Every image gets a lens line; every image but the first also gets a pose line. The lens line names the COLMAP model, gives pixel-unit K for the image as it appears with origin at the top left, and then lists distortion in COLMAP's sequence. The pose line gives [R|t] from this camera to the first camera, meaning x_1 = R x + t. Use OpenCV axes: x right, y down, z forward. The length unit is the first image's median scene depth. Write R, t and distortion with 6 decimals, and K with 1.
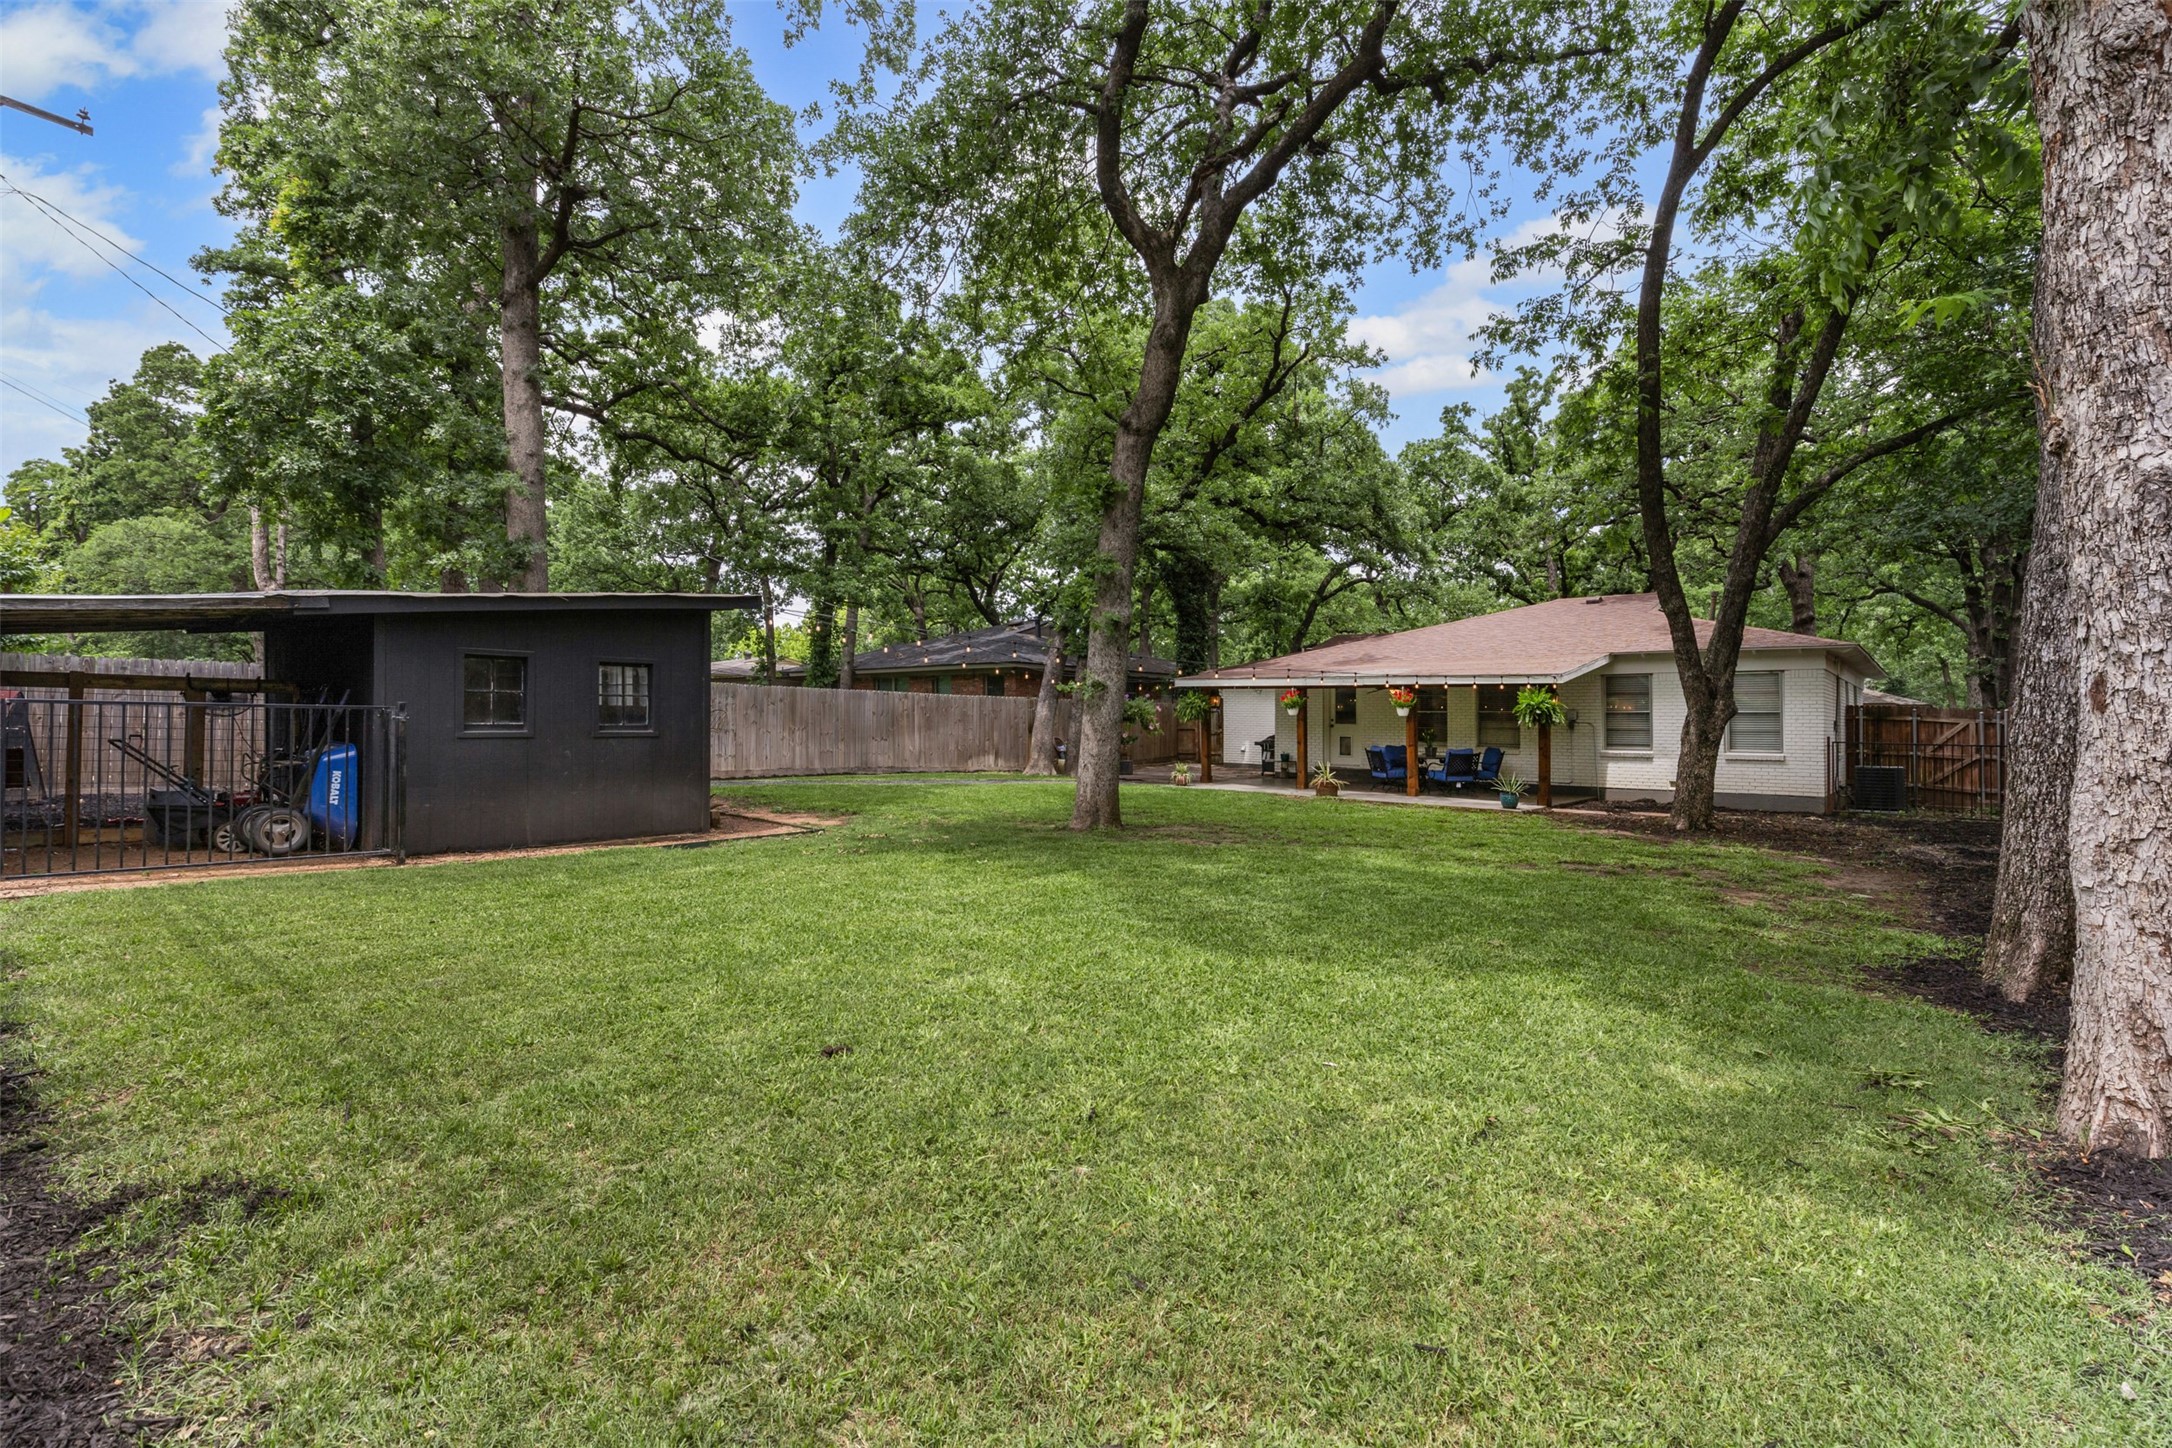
lens RADIAL K [[974.9, 0, 1086.0], [0, 974.9, 724.0], [0, 0, 1]] dist [0.002589, 0.000026]
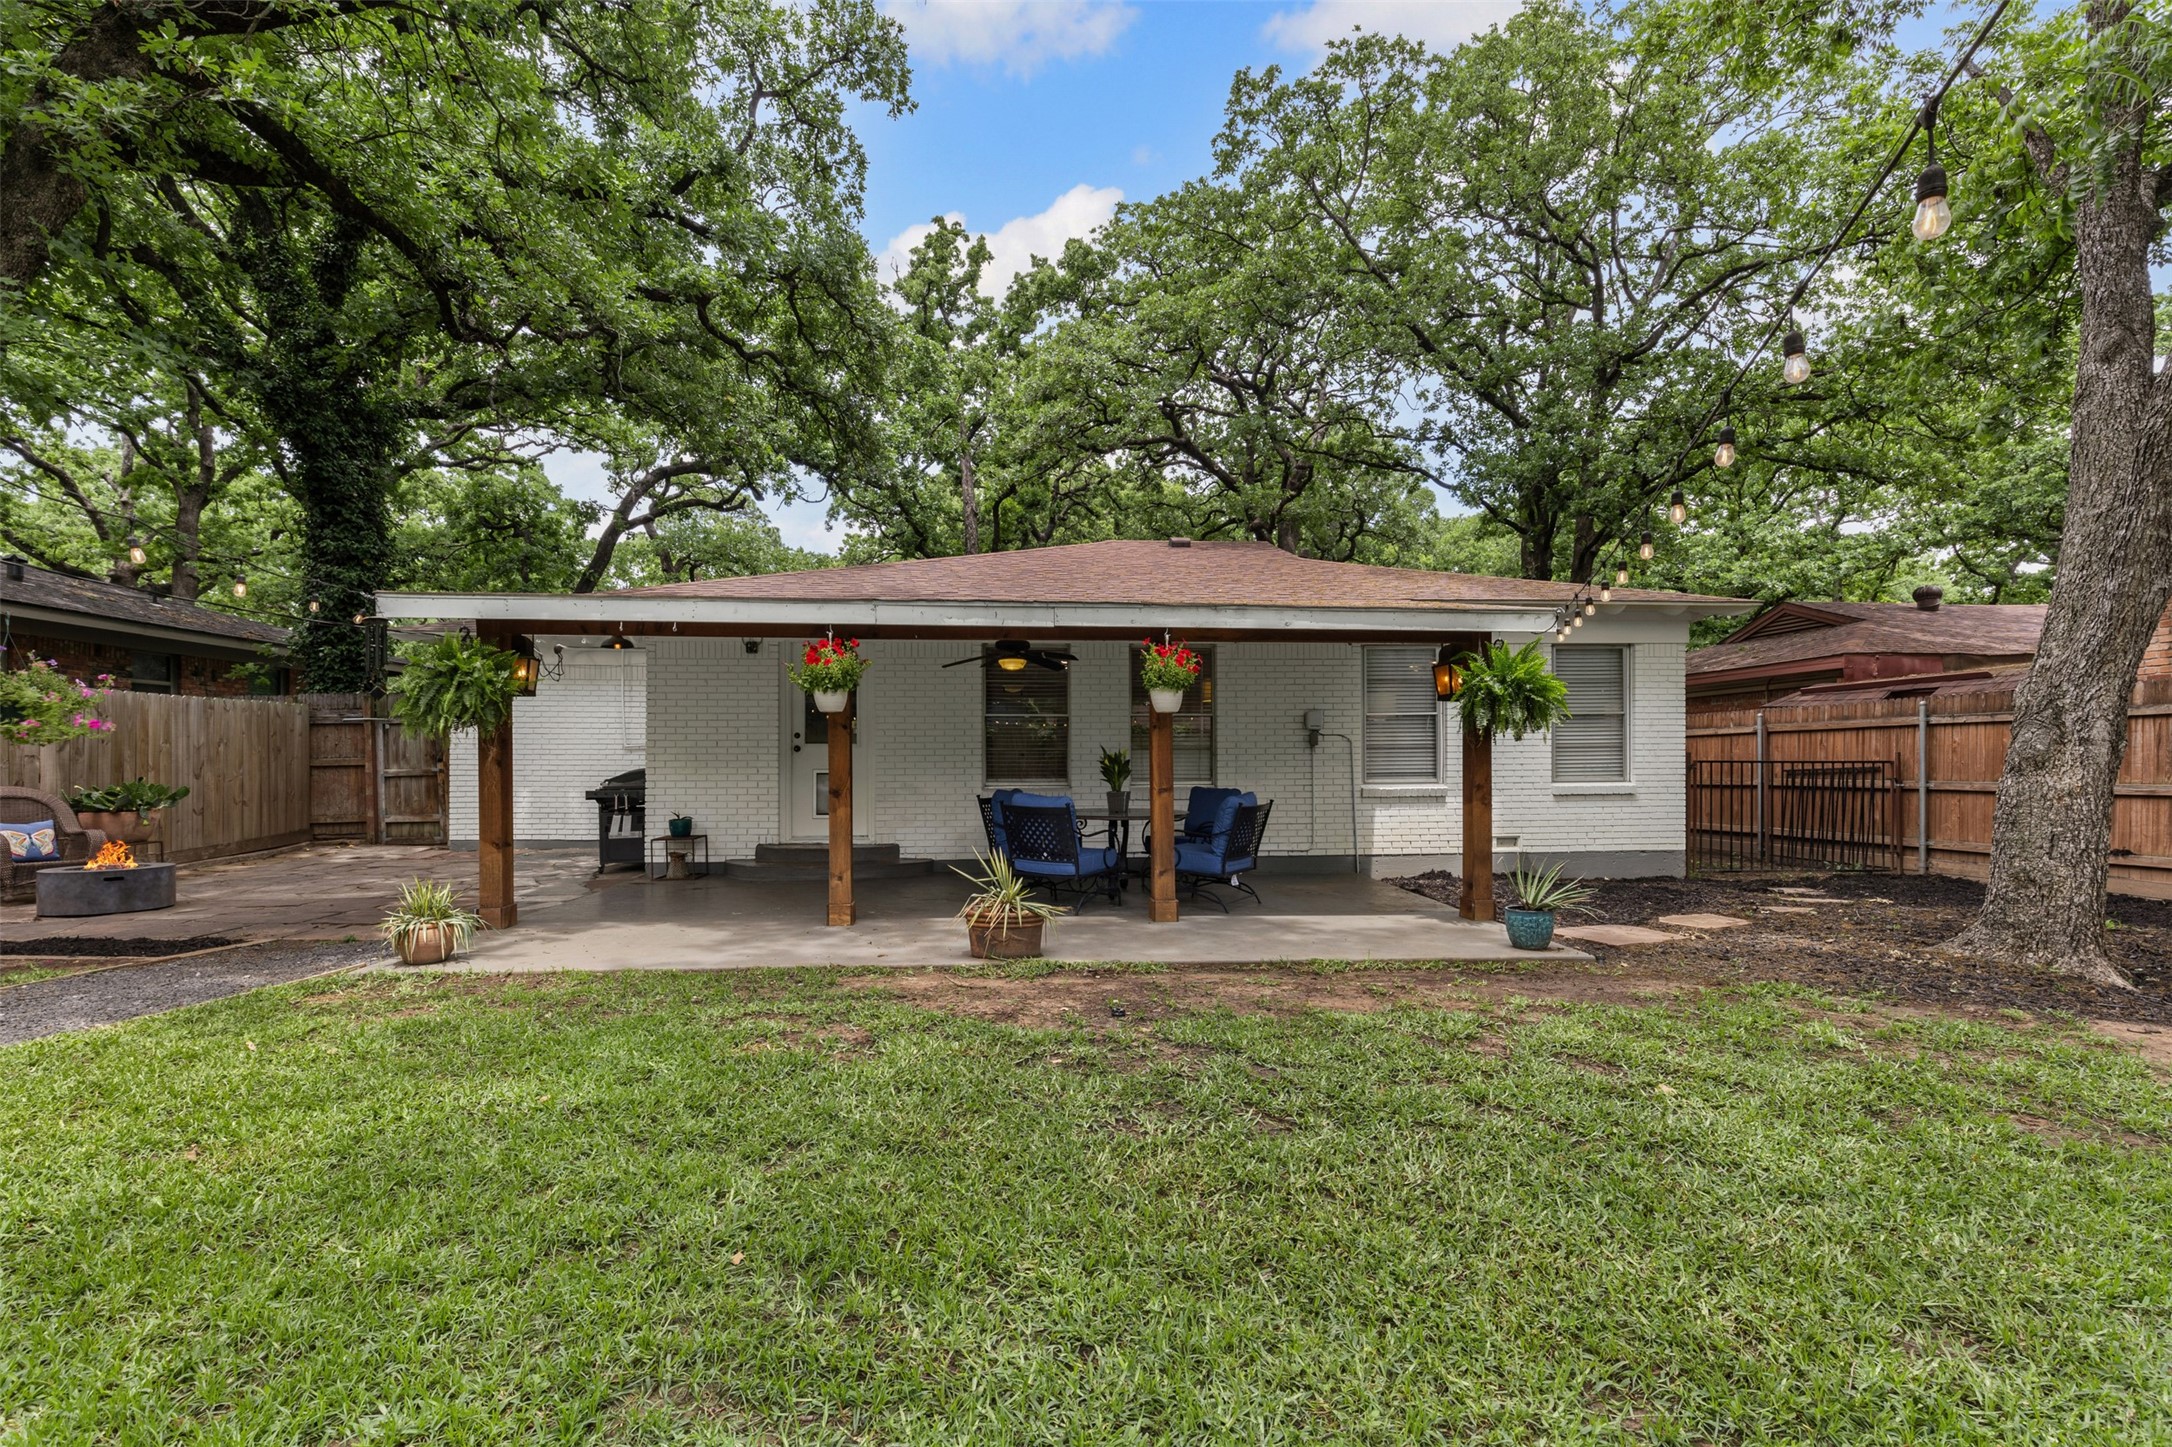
lens RADIAL K [[1011.0, 0, 1079.1], [0, 1011.0, 754.3], [0, 0, 1]] dist [0.000058, -0.000124]
pose [[0.701070, -0.010070, 0.713021, 0.024930], [0.012736, 0.999918, 0.001600, 0.006685], [-0.712978, 0.007959, 0.701141, 0.718249]]
